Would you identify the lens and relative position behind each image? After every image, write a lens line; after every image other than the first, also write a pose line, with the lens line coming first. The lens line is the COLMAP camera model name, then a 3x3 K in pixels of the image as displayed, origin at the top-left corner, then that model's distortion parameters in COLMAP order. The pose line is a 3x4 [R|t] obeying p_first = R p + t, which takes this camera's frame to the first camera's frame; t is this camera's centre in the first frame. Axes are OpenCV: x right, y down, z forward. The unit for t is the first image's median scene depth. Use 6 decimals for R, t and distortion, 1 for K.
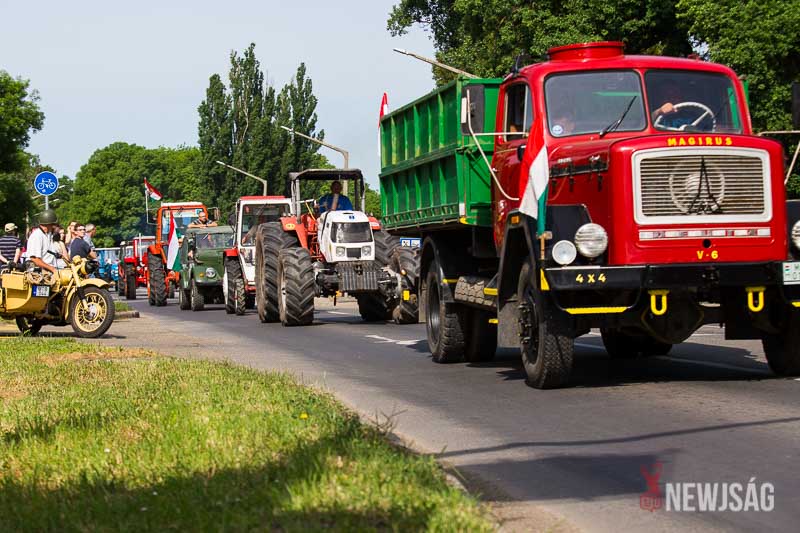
lens RADIAL K [[1951.8, 0, 398.4], [0, 1951.8, 266.8], [0, 0, 1]] dist [-0.291353, -0.369530]
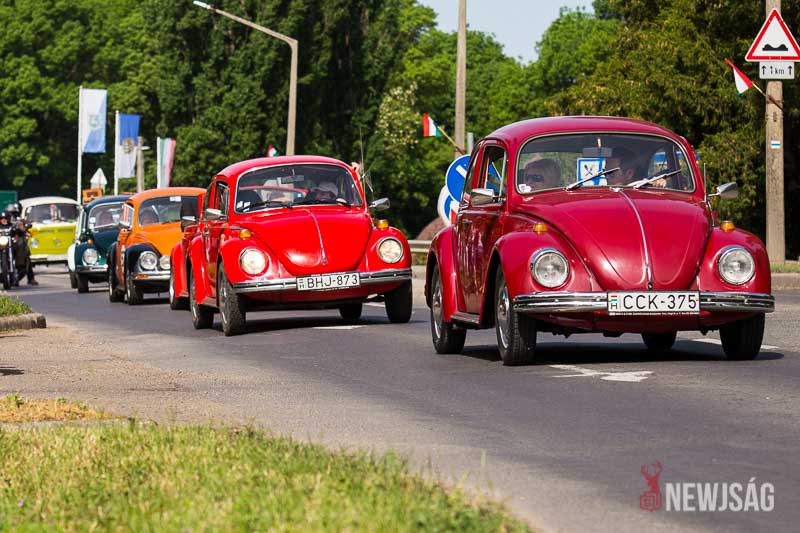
lens RADIAL K [[3985.8, 0, 398.4], [0, 3985.8, 267.0], [0, 0, 1]] dist [0.091175, -14.395670]
pose [[0.999030, -0.012716, -0.042153, -0.003798], [0.013270, 0.999829, 0.012895, -0.000245], [0.041982, -0.013442, 0.999028, 0.017394]]
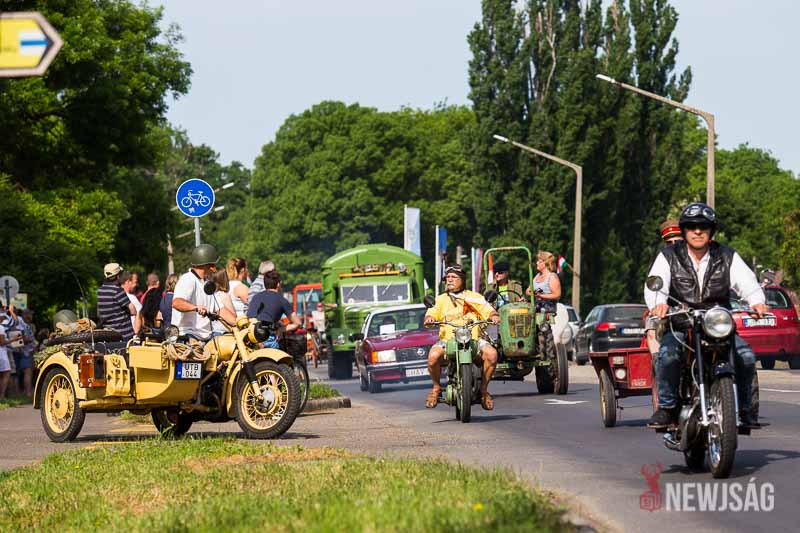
lens RADIAL K [[3470.8, 0, 451.3], [0, 3470.8, 269.1], [0, 0, 1]] dist [0.281700, 2.719239]
pose [[0.993547, -0.030404, -0.109268, 0.017060], [0.029038, 0.999479, -0.014066, -0.001289], [0.109639, 0.010802, 0.993913, -0.083951]]
